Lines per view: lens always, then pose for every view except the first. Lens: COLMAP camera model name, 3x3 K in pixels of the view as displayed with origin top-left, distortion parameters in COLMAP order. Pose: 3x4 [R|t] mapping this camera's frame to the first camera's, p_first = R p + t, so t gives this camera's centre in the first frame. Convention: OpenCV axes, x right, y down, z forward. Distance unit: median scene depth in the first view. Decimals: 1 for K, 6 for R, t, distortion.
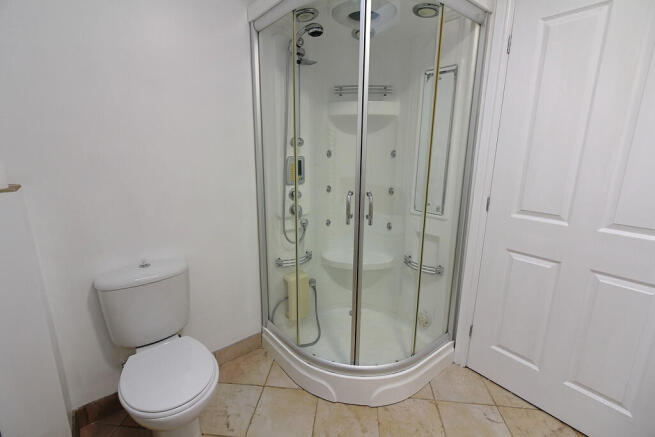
lens RADIAL K [[302.4, 0, 324.0], [0, 302.4, 215.3], [0, 0, 1]] dist [-0.001241, -0.000477]
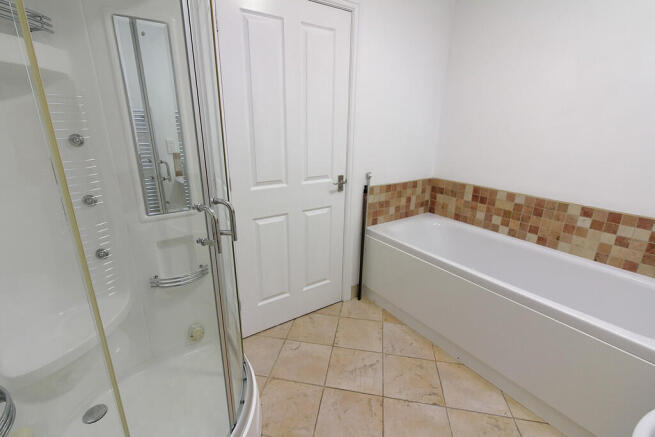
lens RADIAL K [[302.4, 0, 328.1], [0, 302.4, 217.4], [0, 0, 1]] dist [-0.001241, -0.000477]
pose [[0.048062, -0.284399, 0.957501, -0.488125], [0.219270, 0.938229, 0.267669, -0.142097], [-0.974480, 0.197087, 0.107453, 0.620352]]
